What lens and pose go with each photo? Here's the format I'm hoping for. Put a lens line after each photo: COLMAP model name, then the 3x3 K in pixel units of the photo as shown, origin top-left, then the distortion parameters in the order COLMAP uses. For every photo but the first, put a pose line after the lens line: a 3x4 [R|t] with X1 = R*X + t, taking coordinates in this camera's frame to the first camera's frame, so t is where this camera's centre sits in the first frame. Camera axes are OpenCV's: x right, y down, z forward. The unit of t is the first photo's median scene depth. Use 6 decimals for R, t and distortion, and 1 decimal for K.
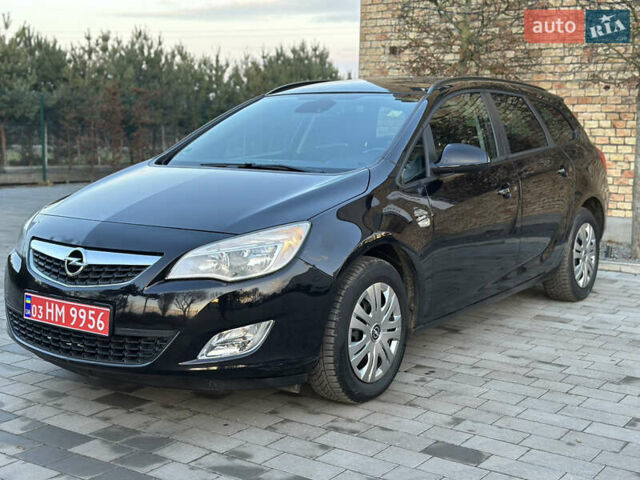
lens RADIAL K [[887.7, 0, 318.9], [0, 887.7, 246.7], [0, 0, 1]] dist [0.208364, -0.420700]
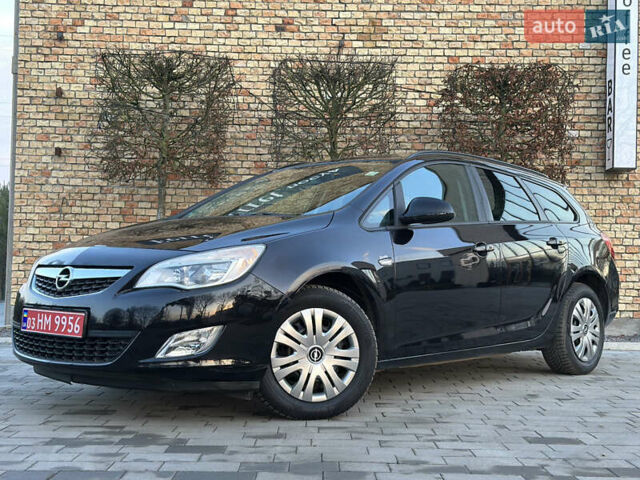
lens RADIAL K [[887.7, 0, 318.9], [0, 887.7, 246.7], [0, 0, 1]] dist [0.208364, -0.420700]
pose [[0.818986, 0.018305, 0.573522, -0.276371], [0.076641, 0.987046, -0.140945, 0.046972], [-0.568673, 0.159387, 0.806974, 0.078554]]
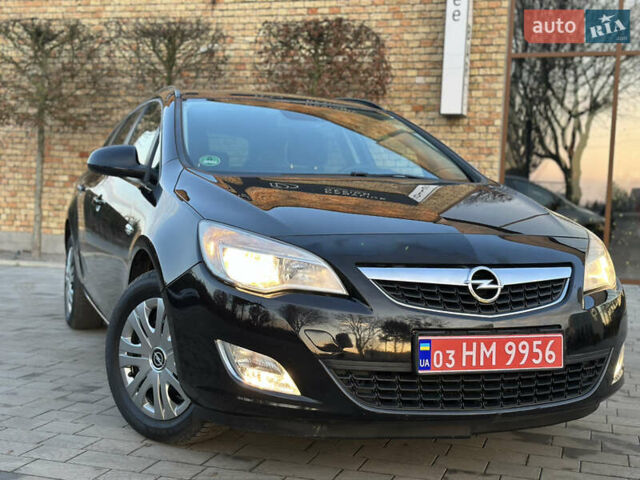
lens RADIAL K [[887.7, 0, 318.9], [0, 887.7, 246.7], [0, 0, 1]] dist [0.208364, -0.420700]
pose [[0.953750, 0.000969, 0.300599, 0.147654], [0.022000, 0.997088, -0.073017, 0.071150], [-0.299794, 0.076254, 0.950952, -0.262644]]
